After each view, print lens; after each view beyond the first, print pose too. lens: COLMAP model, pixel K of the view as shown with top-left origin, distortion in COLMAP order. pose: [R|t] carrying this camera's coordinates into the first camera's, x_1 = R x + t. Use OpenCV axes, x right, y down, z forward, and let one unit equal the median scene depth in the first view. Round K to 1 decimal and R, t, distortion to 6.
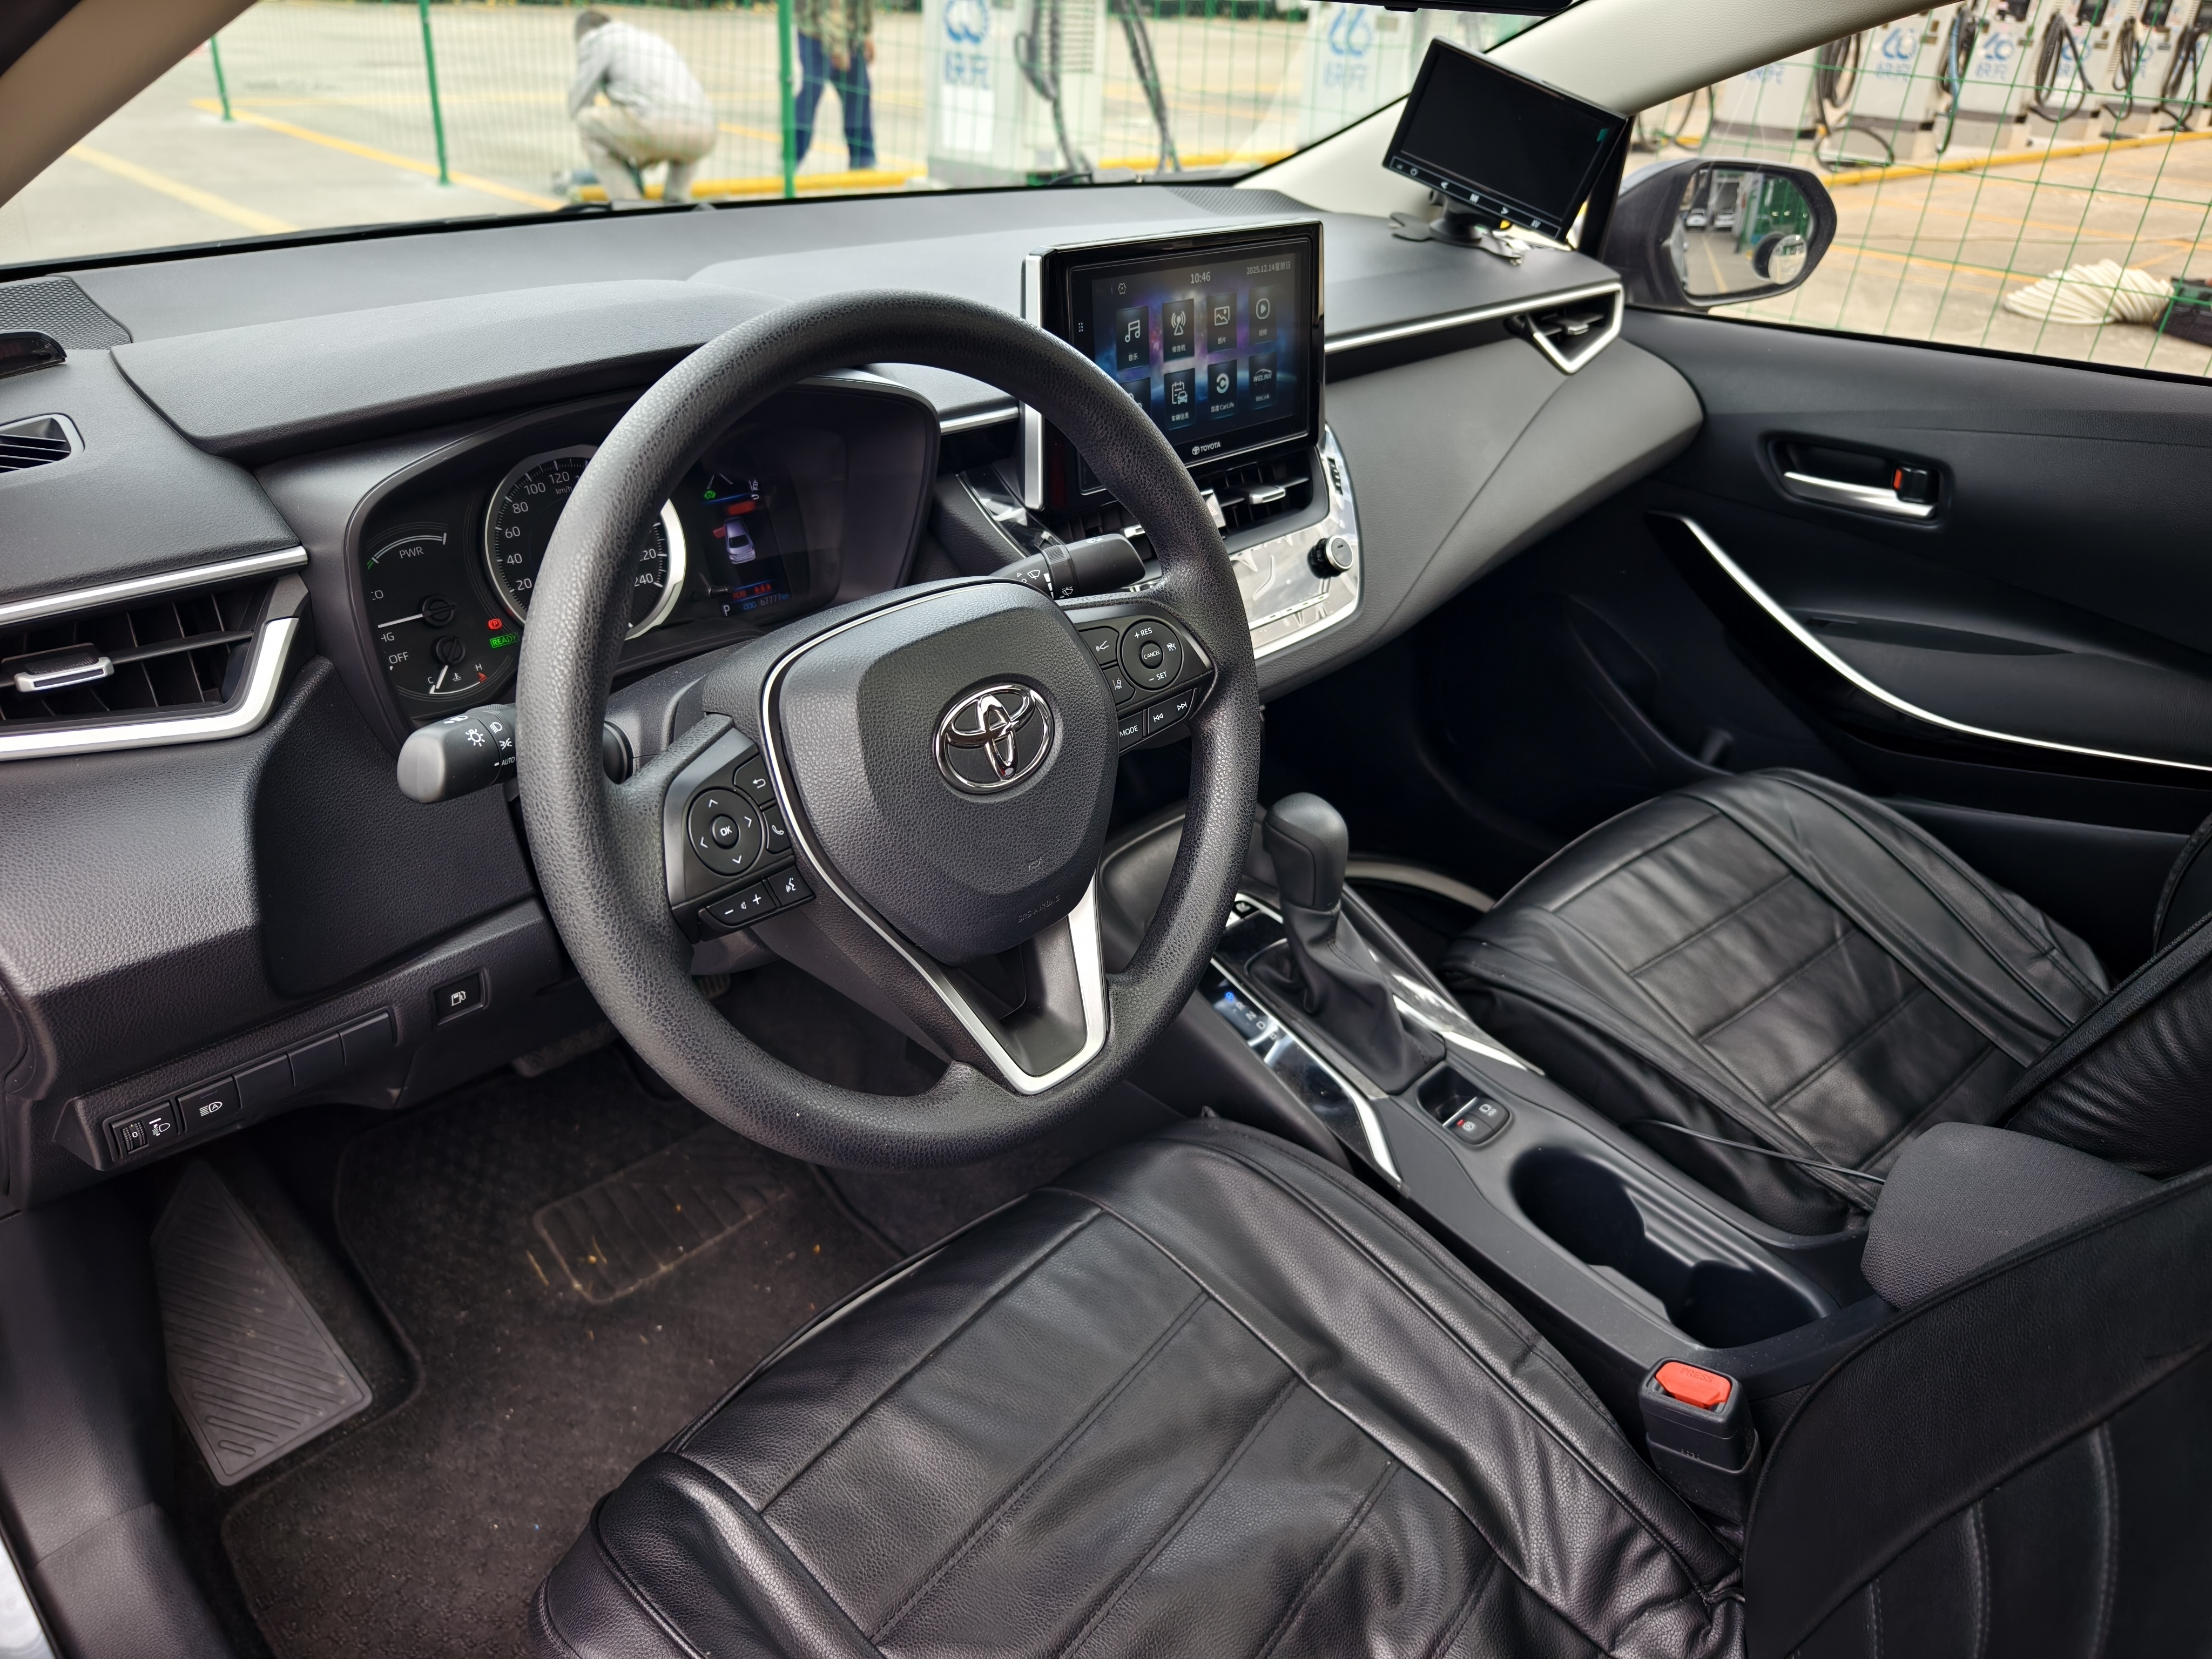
lens RADIAL K [[1531.9, 0, 1118.5], [0, 1531.9, 824.2], [0, 0, 1]] dist [0.000596, -0.004289]
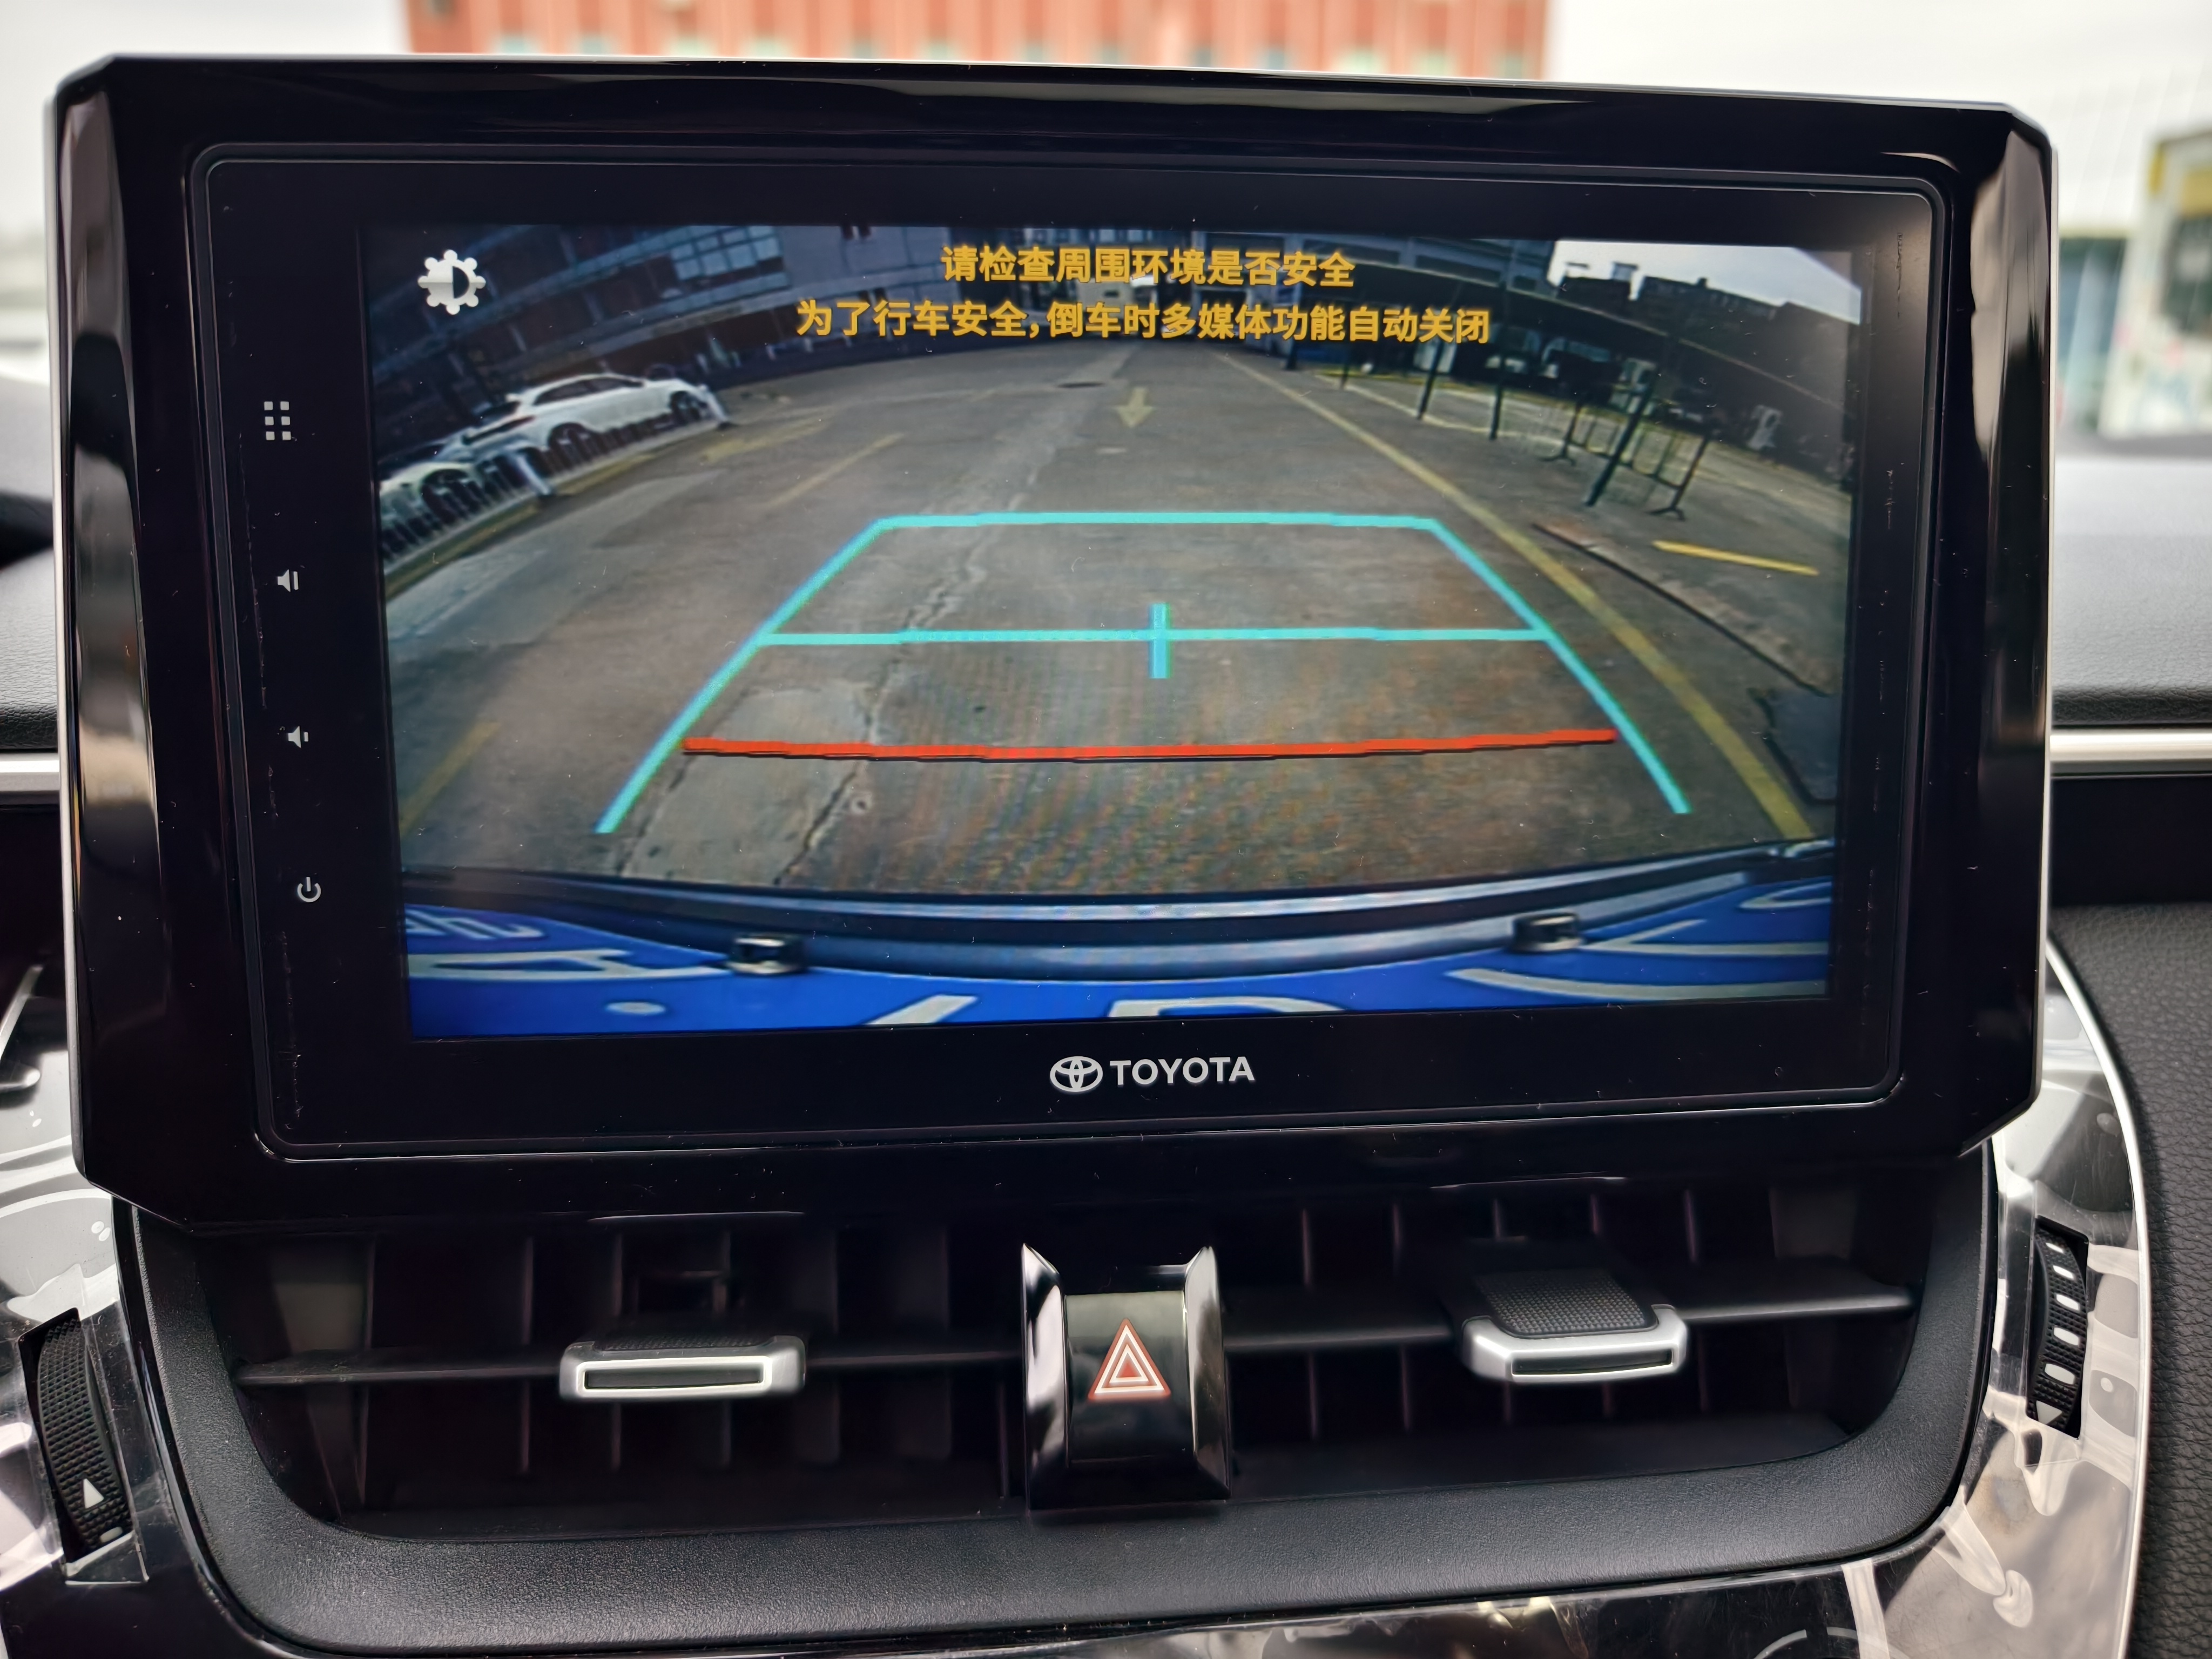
lens RADIAL K [[1531.9, 0, 1123.7], [0, 1531.9, 810.8], [0, 0, 1]] dist [0.000596, -0.004289]
pose [[0.756017, 0.123181, -0.642856, 0.192430], [-0.297726, 0.939368, -0.170137, -0.252345], [0.582921, 0.320021, 0.746853, 0.861657]]
